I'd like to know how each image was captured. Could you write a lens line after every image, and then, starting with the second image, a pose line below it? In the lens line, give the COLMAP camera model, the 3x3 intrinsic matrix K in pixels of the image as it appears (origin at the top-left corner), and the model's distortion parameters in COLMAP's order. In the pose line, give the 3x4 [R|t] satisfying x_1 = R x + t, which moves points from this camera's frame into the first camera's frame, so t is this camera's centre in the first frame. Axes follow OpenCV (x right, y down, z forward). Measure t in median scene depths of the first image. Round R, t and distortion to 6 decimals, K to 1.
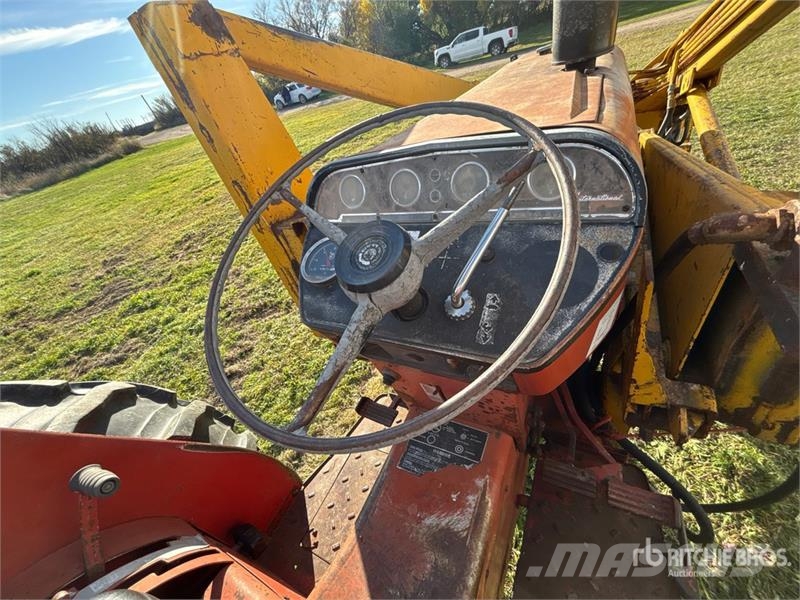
lens RADIAL K [[327.1, 0, 404.6], [0, 327.1, 296.2], [0, 0, 1]] dist [-0.000917, 0.000069]
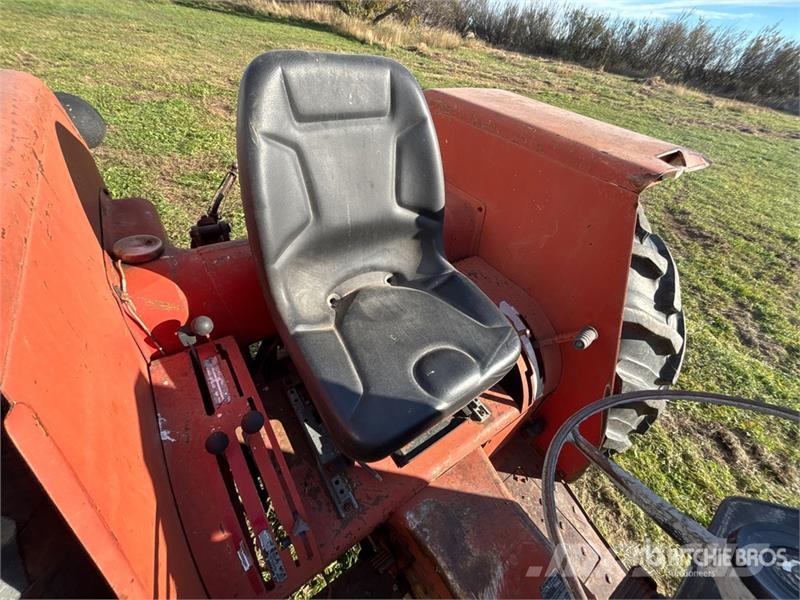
lens RADIAL K [[327.1, 0, 404.6], [0, 327.1, 296.2], [0, 0, 1]] dist [-0.000917, 0.000069]
pose [[-0.480522, 0.691607, -0.539239, 0.076493], [-0.563594, 0.227562, 0.794089, -0.092662], [0.671908, 0.685489, 0.280437, -0.069782]]
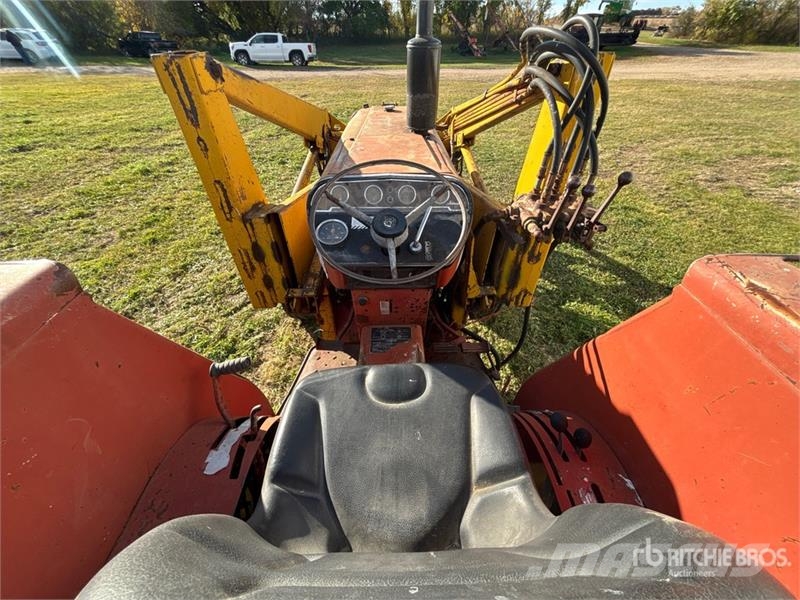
lens RADIAL K [[315.7, 0, 404.2], [0, 315.7, 291.3], [0, 0, 1]] dist [0.014019, 0.000027]
pose [[0.858590, -0.100346, 0.502746, -0.315032], [0.111012, 0.993780, 0.008769, 0.092918], [-0.500499, 0.048282, 0.864390, -0.264224]]
